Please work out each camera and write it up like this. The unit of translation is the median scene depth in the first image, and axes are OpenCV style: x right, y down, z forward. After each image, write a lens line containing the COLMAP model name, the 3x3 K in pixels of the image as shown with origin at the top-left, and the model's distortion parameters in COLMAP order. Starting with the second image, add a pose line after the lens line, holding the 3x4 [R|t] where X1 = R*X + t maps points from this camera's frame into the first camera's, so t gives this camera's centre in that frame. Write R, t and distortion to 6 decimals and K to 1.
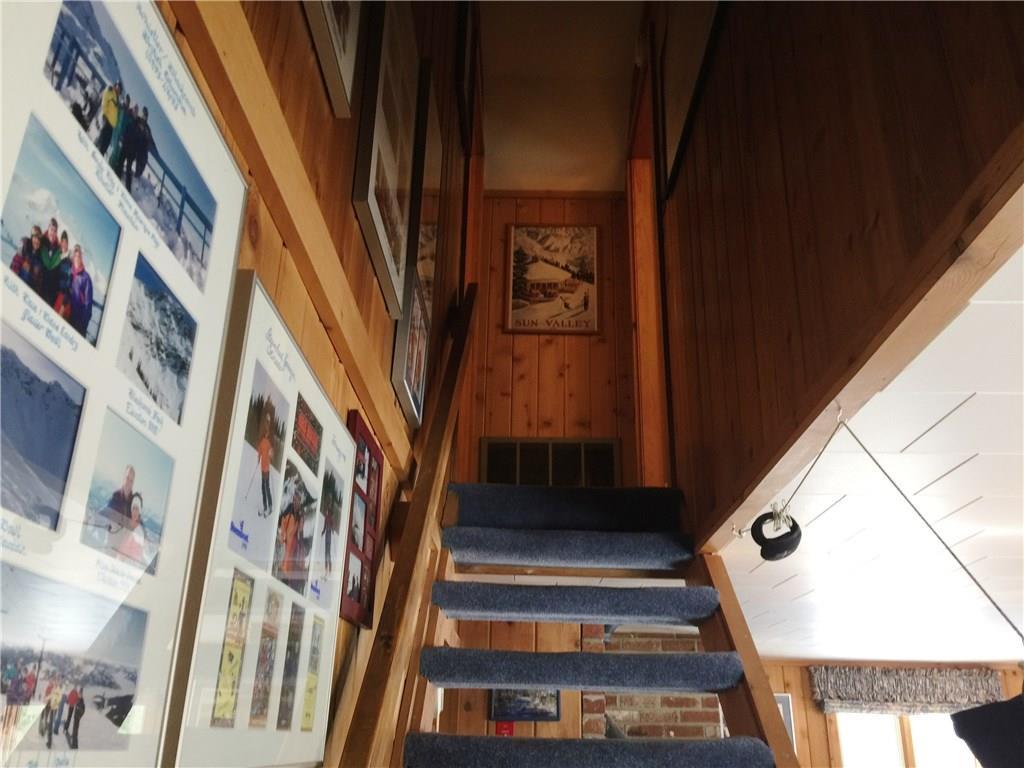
lens RADIAL K [[858.3, 0, 512.0], [0, 858.3, 384.0], [0, 0, 1]] dist [0.085130, -0.147561]
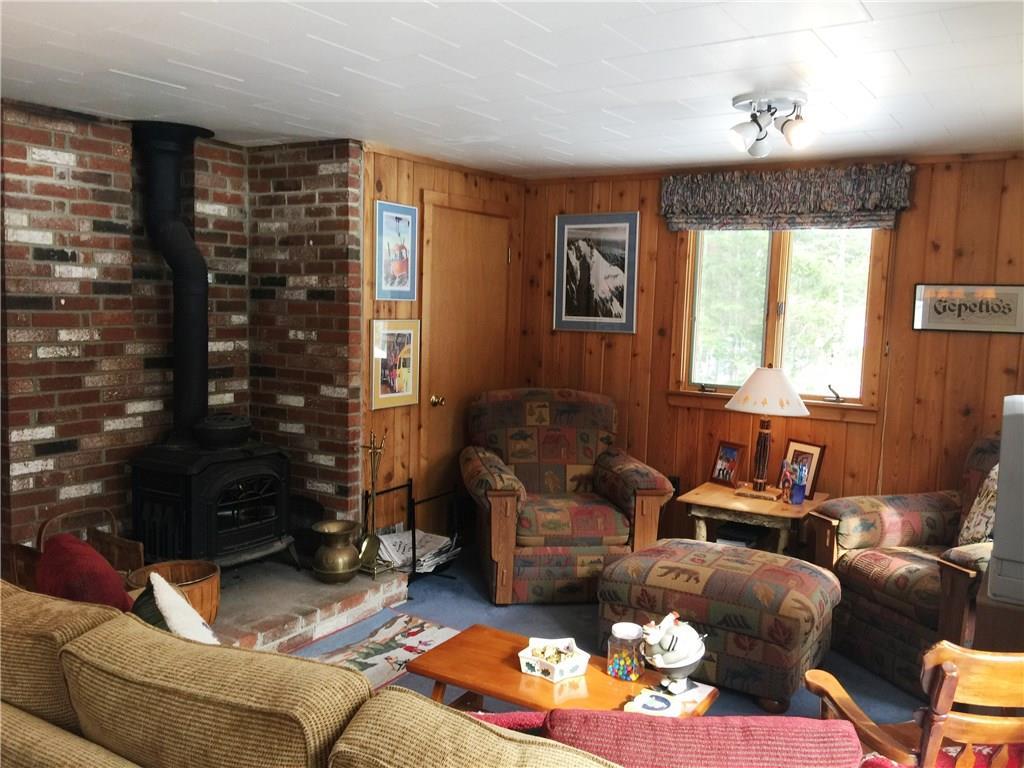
lens RADIAL K [[858.3, 0, 512.0], [0, 858.3, 384.0], [0, 0, 1]] dist [0.085130, -0.147561]
pose [[0.847161, 0.058143, -0.528145, 0.887184], [0.186852, 0.897904, 0.398565, 0.197779], [0.497398, -0.436334, 0.749806, 0.309377]]
